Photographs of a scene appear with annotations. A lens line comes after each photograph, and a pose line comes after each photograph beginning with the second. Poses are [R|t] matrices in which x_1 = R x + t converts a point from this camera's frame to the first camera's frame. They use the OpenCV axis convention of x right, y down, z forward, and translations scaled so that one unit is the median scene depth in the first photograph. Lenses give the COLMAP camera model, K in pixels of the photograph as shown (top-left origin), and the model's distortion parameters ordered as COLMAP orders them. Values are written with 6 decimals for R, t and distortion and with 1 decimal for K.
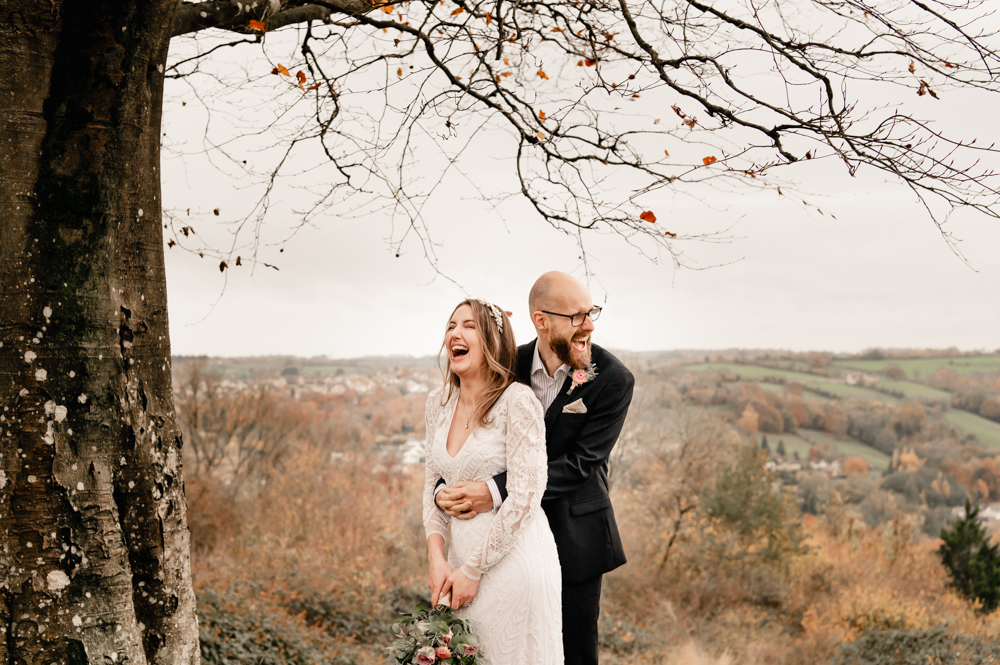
lens RADIAL K [[1540.9, 0, 495.2], [0, 1540.9, 341.1], [0, 0, 1]] dist [0.004211, 0.000000]
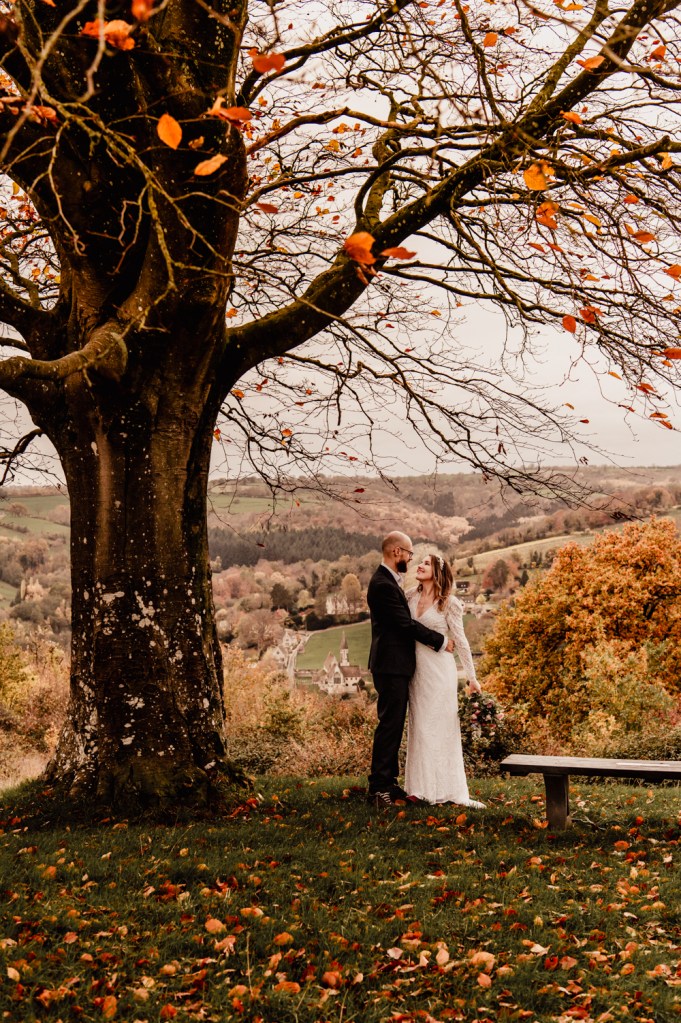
lens RADIAL K [[1448.8, 0, 335.5], [0, 1448.8, 512.4], [0, 0, 1]] dist [0.002067, 0.000000]
pose [[0.890461, -0.024914, 0.454377, -0.945890], [0.014774, 0.999557, 0.025855, -0.133828], [-0.454820, -0.016310, 0.890434, -0.721927]]
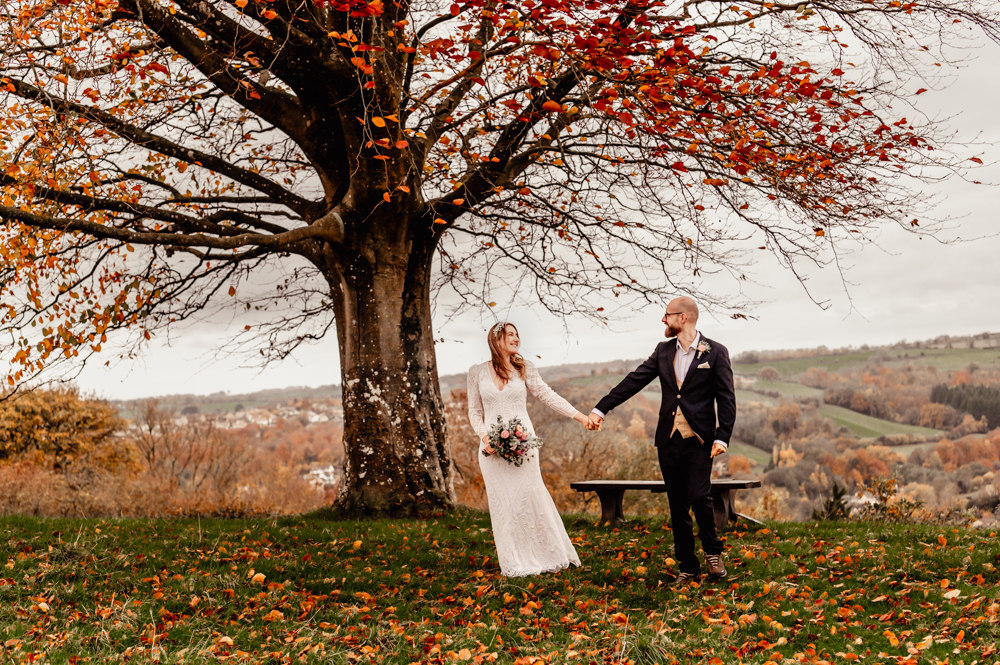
lens RADIAL K [[1488.8, 0, 507.1], [0, 1488.8, 323.0], [0, 0, 1]] dist [0.017105, 0.000000]
pose [[0.994899, -0.060031, 0.081075, -0.320437], [0.062255, 0.997742, -0.025191, -0.012506], [-0.079380, 0.030110, 0.996390, -1.843471]]
